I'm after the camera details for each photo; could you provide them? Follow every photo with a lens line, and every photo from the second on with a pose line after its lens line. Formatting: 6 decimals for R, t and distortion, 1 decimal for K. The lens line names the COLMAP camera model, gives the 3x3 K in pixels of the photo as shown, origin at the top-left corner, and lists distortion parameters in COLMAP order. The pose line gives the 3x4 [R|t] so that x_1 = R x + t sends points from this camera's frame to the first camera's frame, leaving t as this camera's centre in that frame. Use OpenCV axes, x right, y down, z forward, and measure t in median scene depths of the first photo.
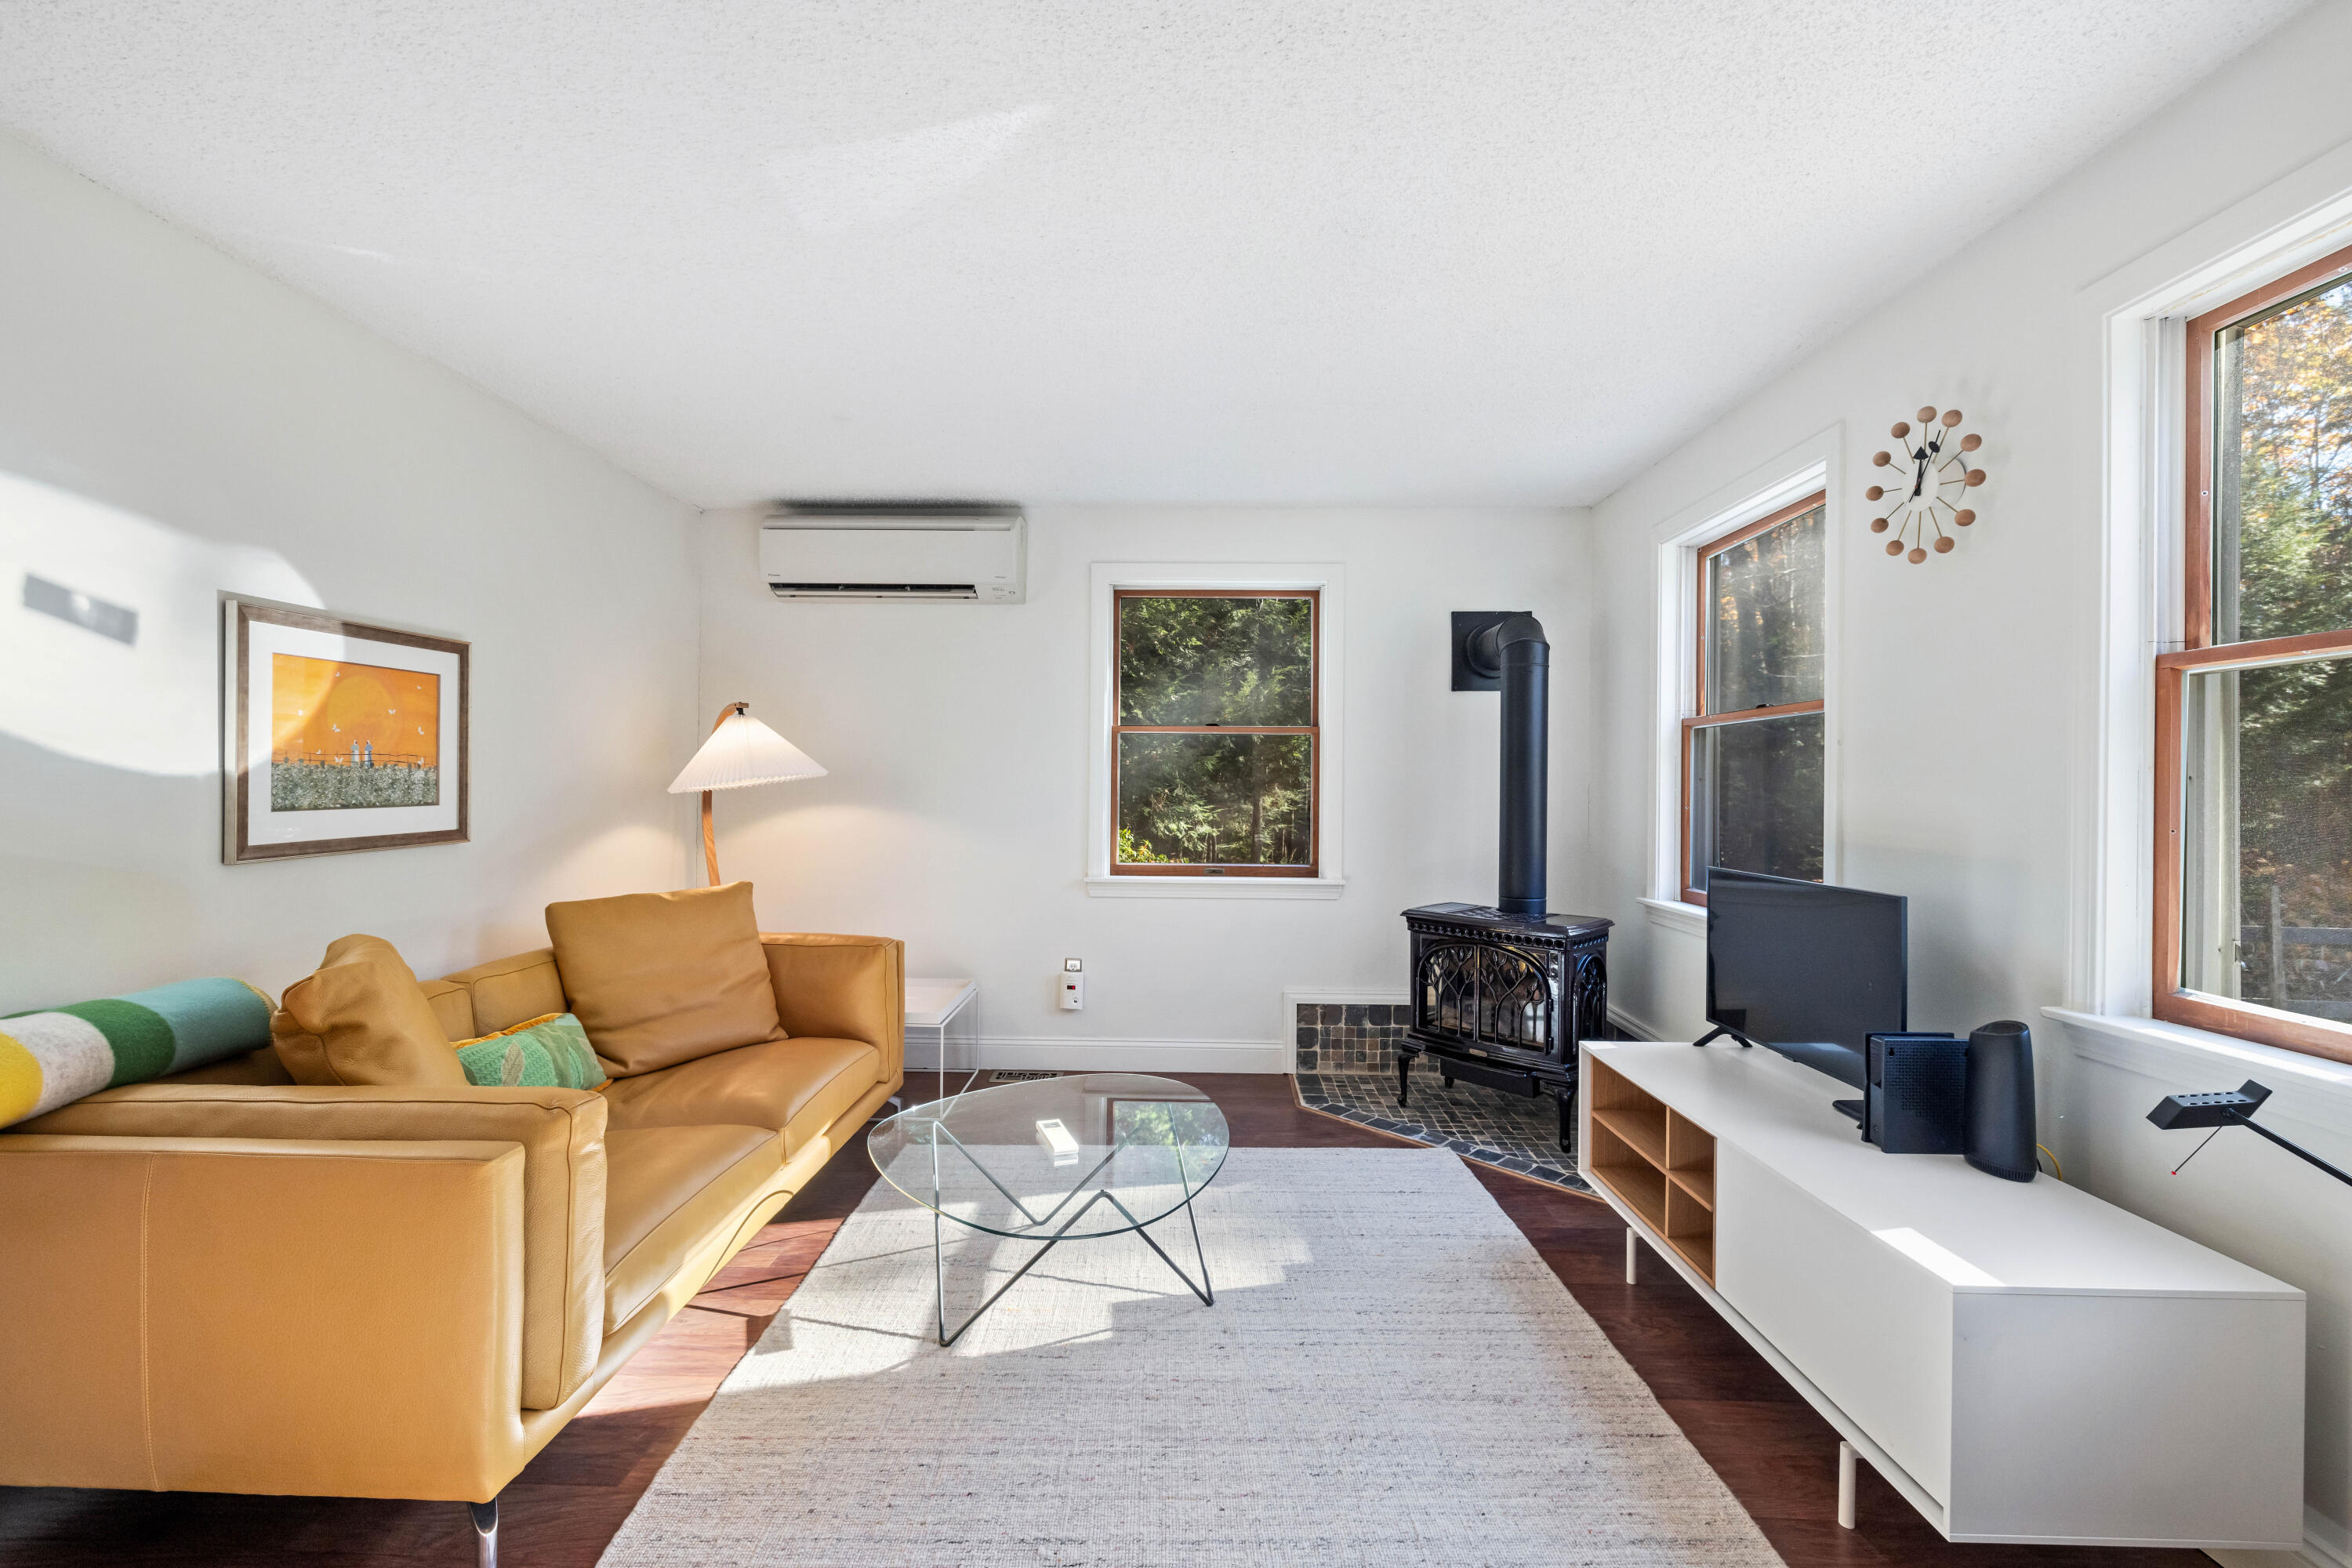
lens RADIAL K [[994.7, 0, 1170.7], [0, 994.7, 783.5], [0, 0, 1]] dist [-0.001244, 0.000538]
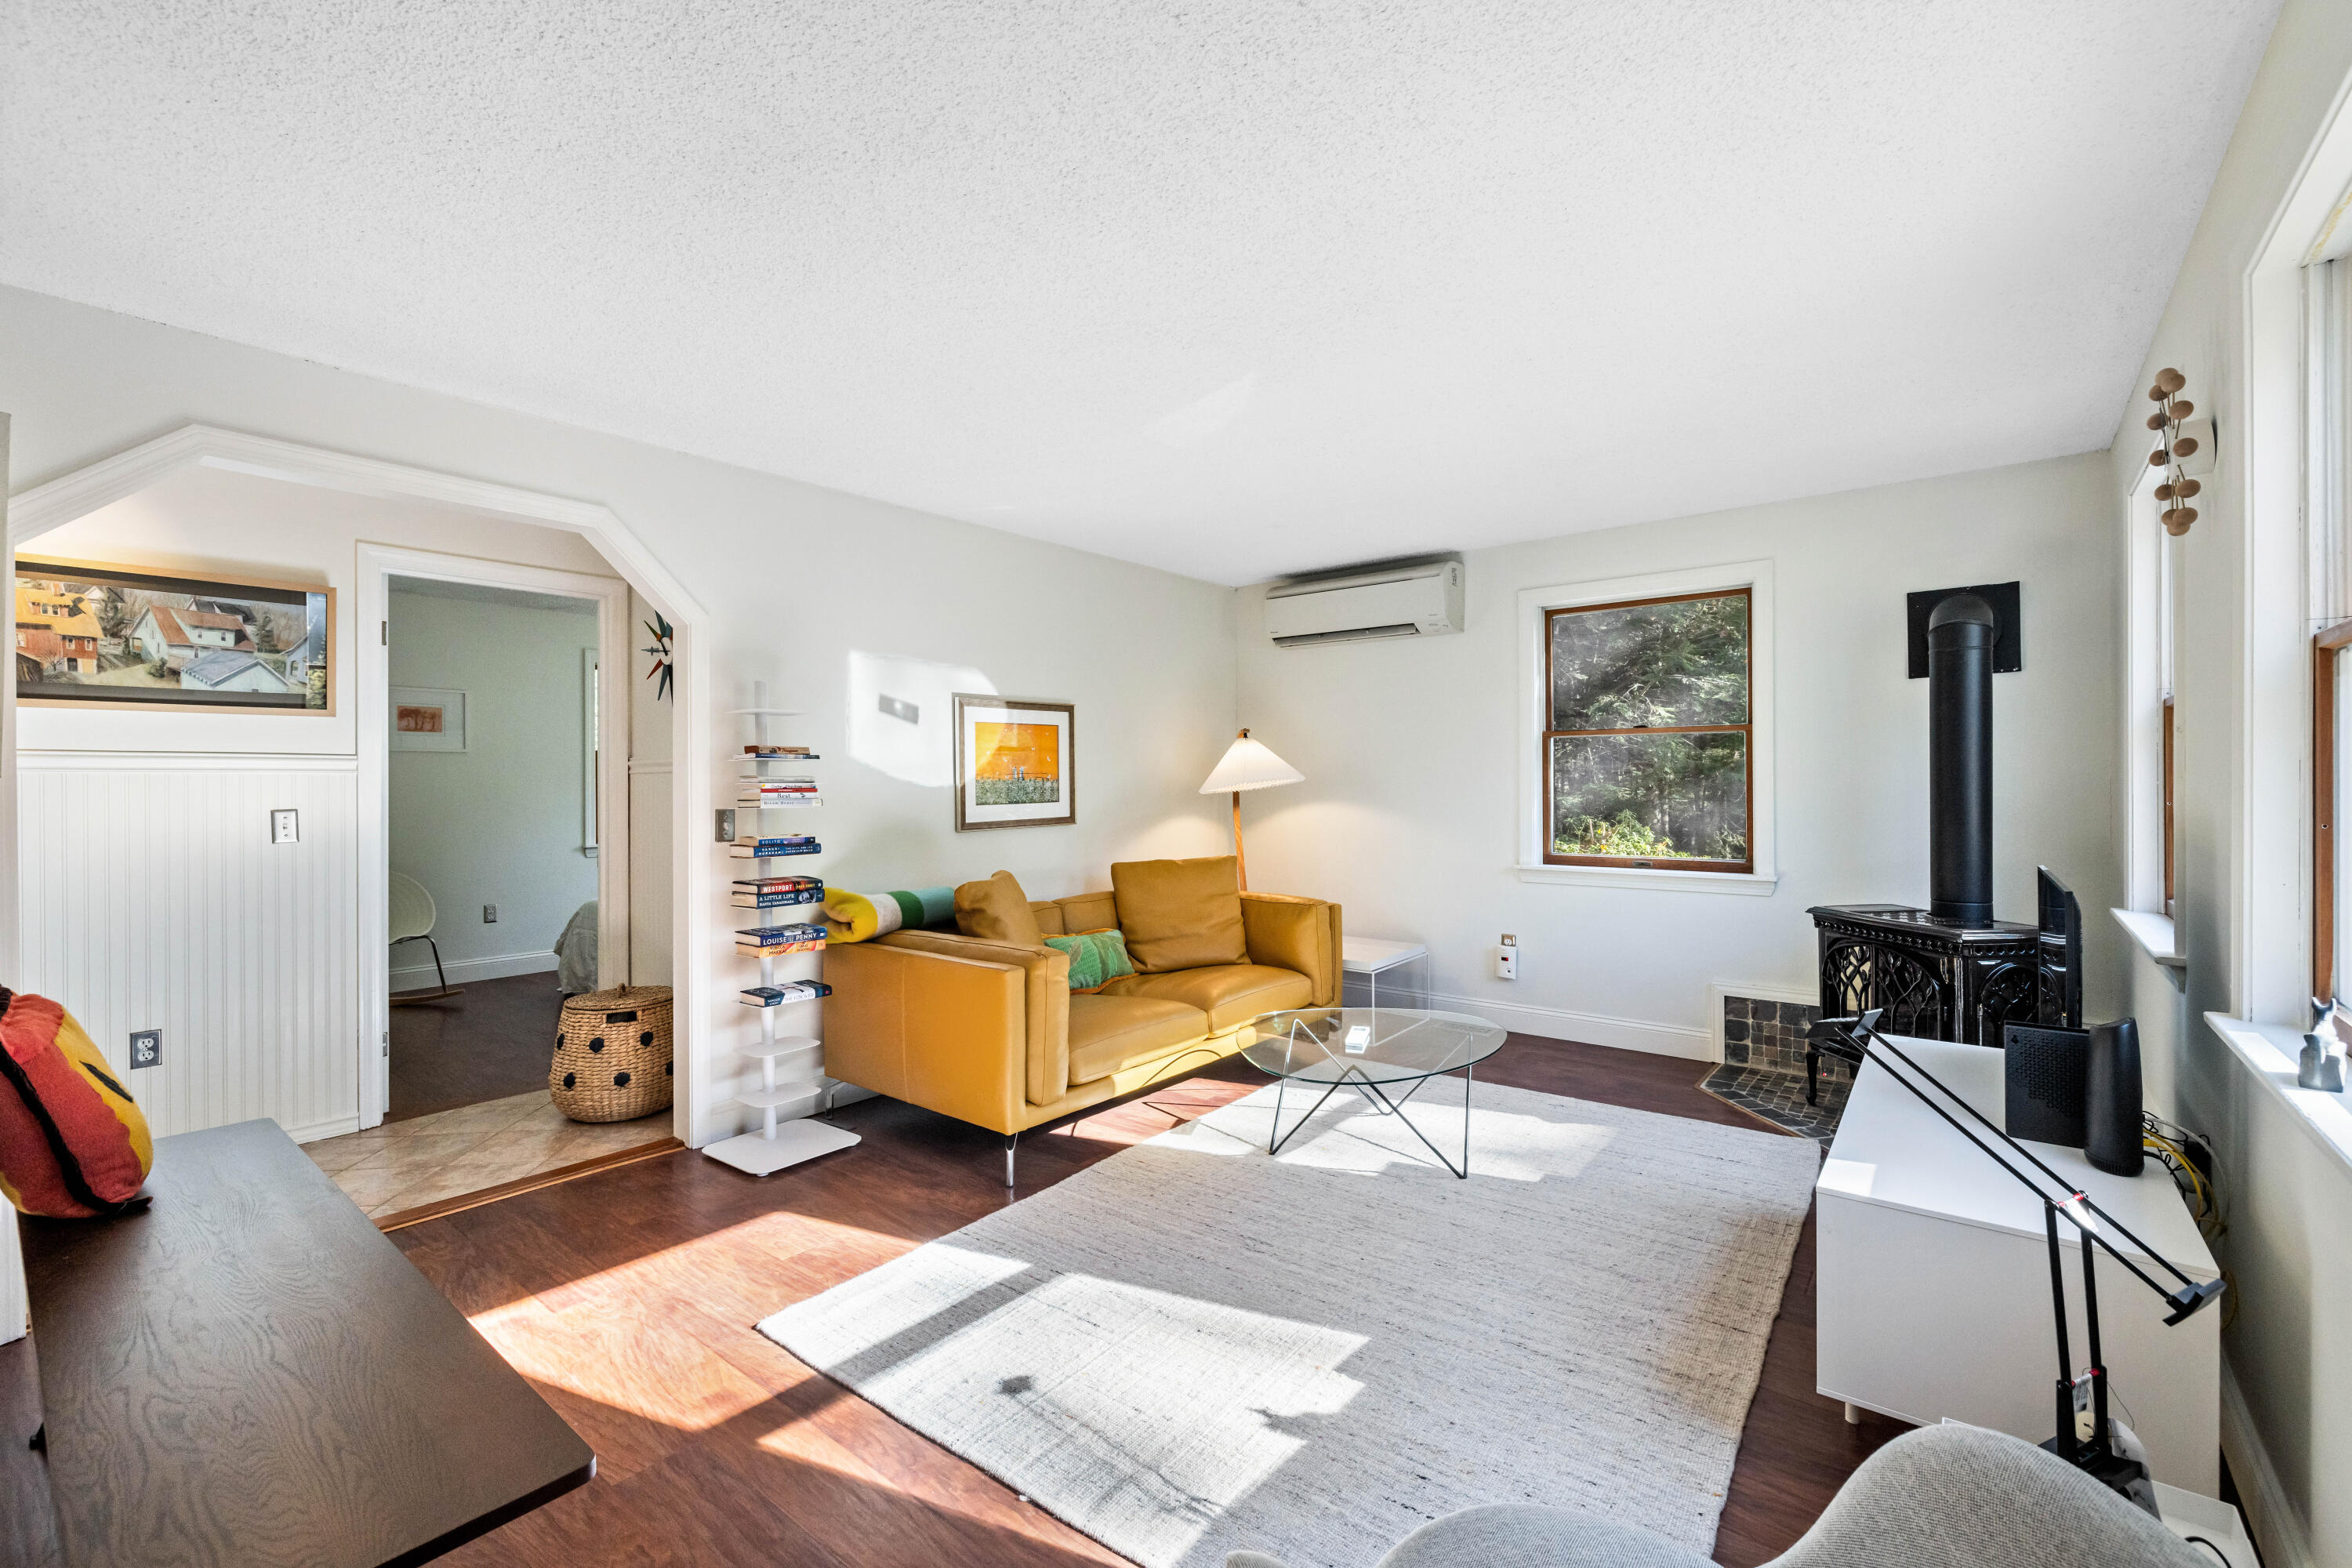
lens RADIAL K [[994.7, 0, 1181.1], [0, 994.7, 788.2], [0, 0, 1]] dist [-0.001244, 0.000538]
pose [[0.797666, -0.010252, -0.603012, 0.424038], [0.013164, 0.999913, 0.000414, 0.000261], [0.602956, -0.008268, 0.797732, -0.214074]]
